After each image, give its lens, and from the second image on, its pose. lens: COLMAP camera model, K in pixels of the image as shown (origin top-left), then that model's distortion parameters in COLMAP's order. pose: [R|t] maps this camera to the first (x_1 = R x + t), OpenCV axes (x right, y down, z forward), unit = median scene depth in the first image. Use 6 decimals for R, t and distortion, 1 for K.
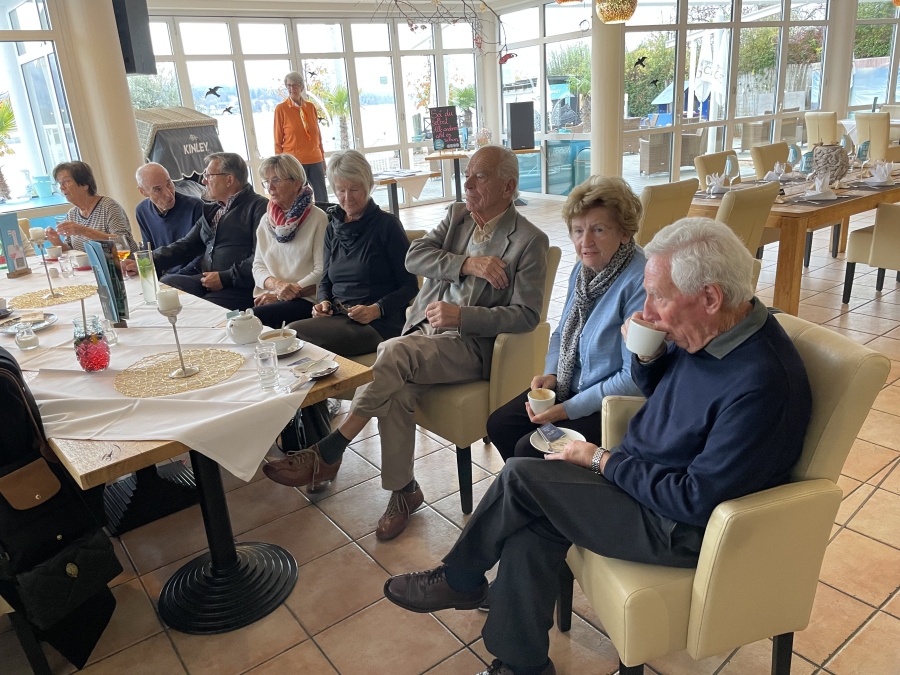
lens RADIAL K [[682.1, 0, 443.6], [0, 682.1, 331.2], [0, 0, 1]] dist [0.107117, -0.169207]
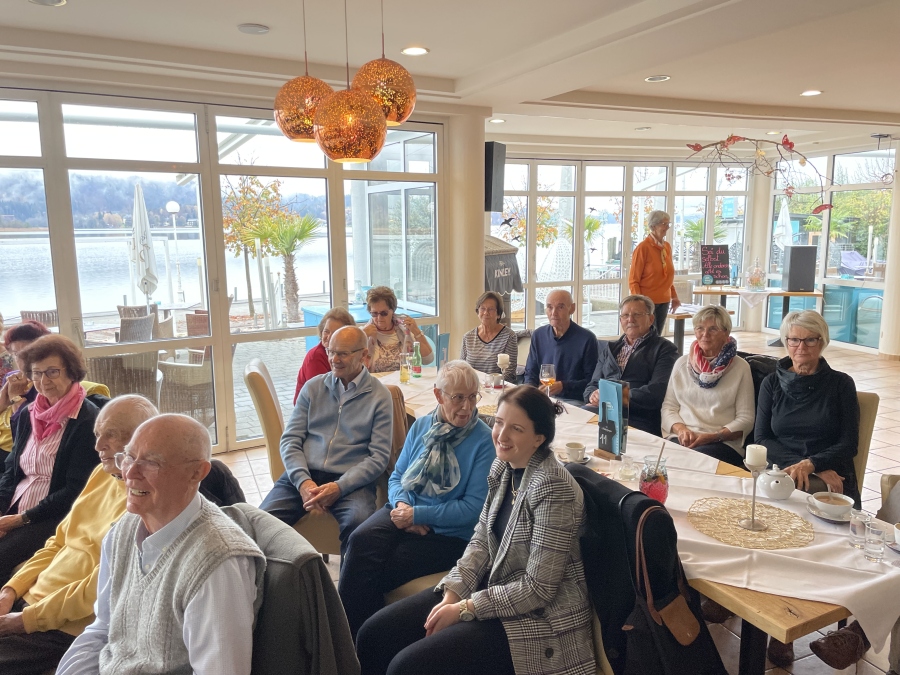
lens RADIAL K [[676.2, 0, 450.0], [0, 676.2, 337.5], [0, 0, 1]] dist [0.103996, -0.143951]
pose [[0.968175, 0.098295, -0.230164, -0.134677], [-0.131525, 0.982246, -0.133771, -0.004481], [0.212929, 0.159786, 0.963914, -0.037210]]
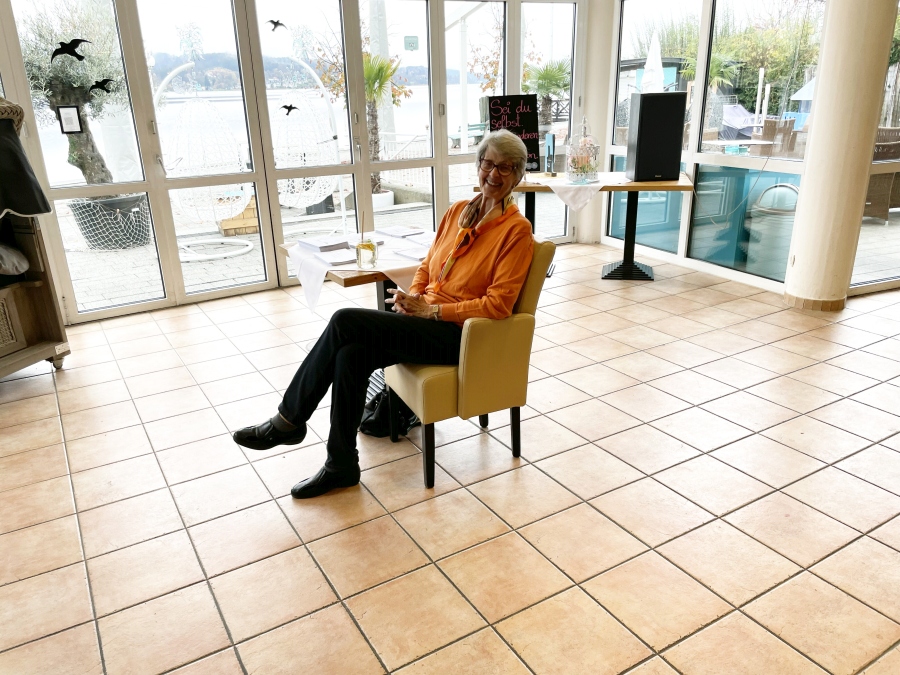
lens RADIAL K [[676.2, 0, 450.0], [0, 676.2, 337.5], [0, 0, 1]] dist [0.103996, -0.143951]
pose [[0.995185, 0.068517, -0.070088, 0.000083], [-0.066029, 0.997123, 0.037230, -0.149940], [0.072437, -0.032423, 0.996846, 0.444953]]
